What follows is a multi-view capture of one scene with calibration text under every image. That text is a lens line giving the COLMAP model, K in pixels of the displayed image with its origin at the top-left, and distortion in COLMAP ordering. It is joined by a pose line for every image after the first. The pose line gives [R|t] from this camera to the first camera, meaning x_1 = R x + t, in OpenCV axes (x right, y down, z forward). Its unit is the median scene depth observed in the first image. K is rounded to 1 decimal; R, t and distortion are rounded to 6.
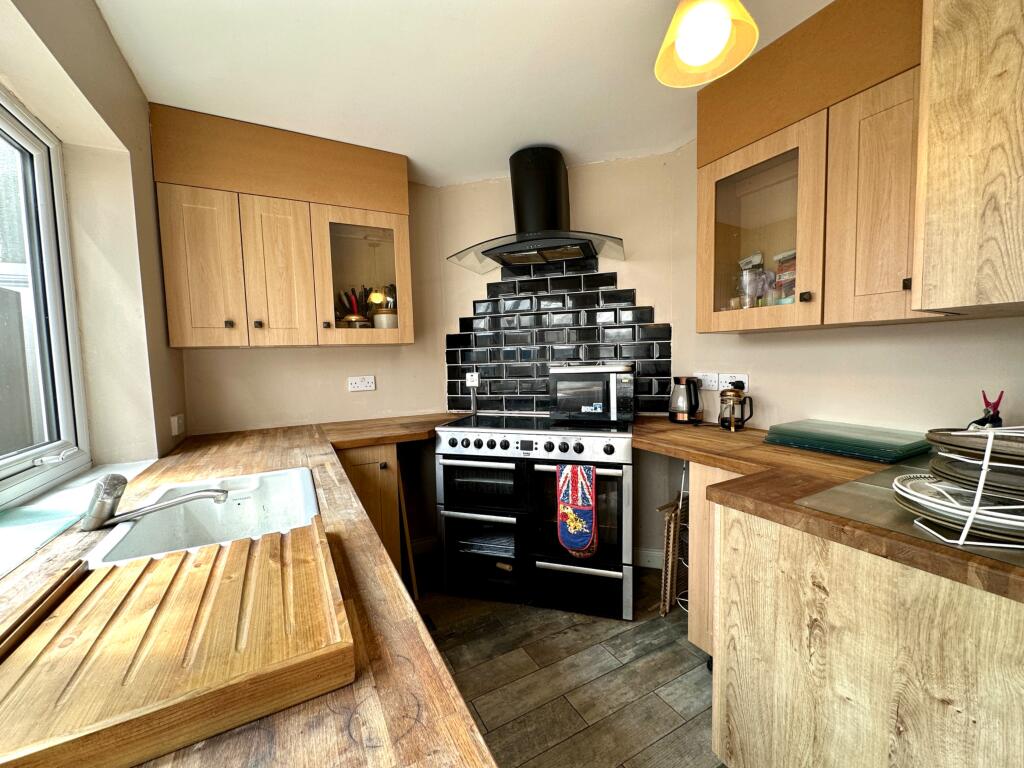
lens RADIAL K [[412.7, 0, 513.9], [0, 412.7, 384.7], [0, 0, 1]] dist [-0.000151, -0.000634]
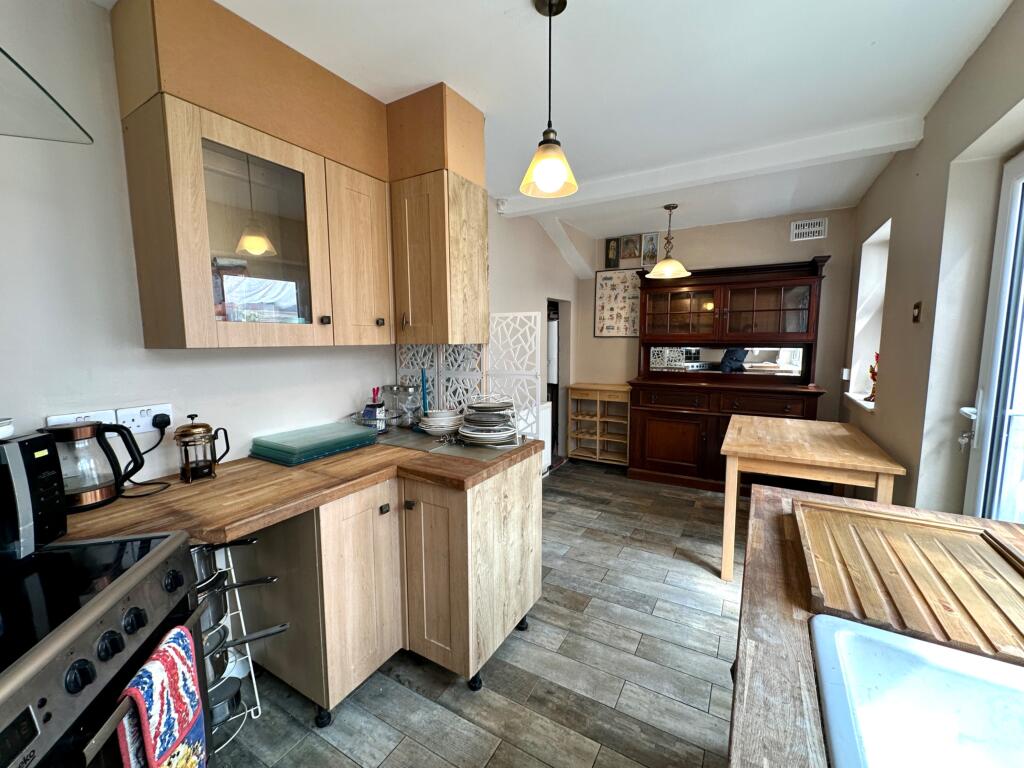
lens RADIAL K [[412.7, 0, 516.7], [0, 412.7, 384.2], [0, 0, 1]] dist [-0.000151, -0.000634]
pose [[-0.514752, -0.072591, 0.854260, -0.617107], [0.073321, 0.989031, 0.128223, -0.178036], [-0.854198, 0.128638, -0.503784, 1.373256]]
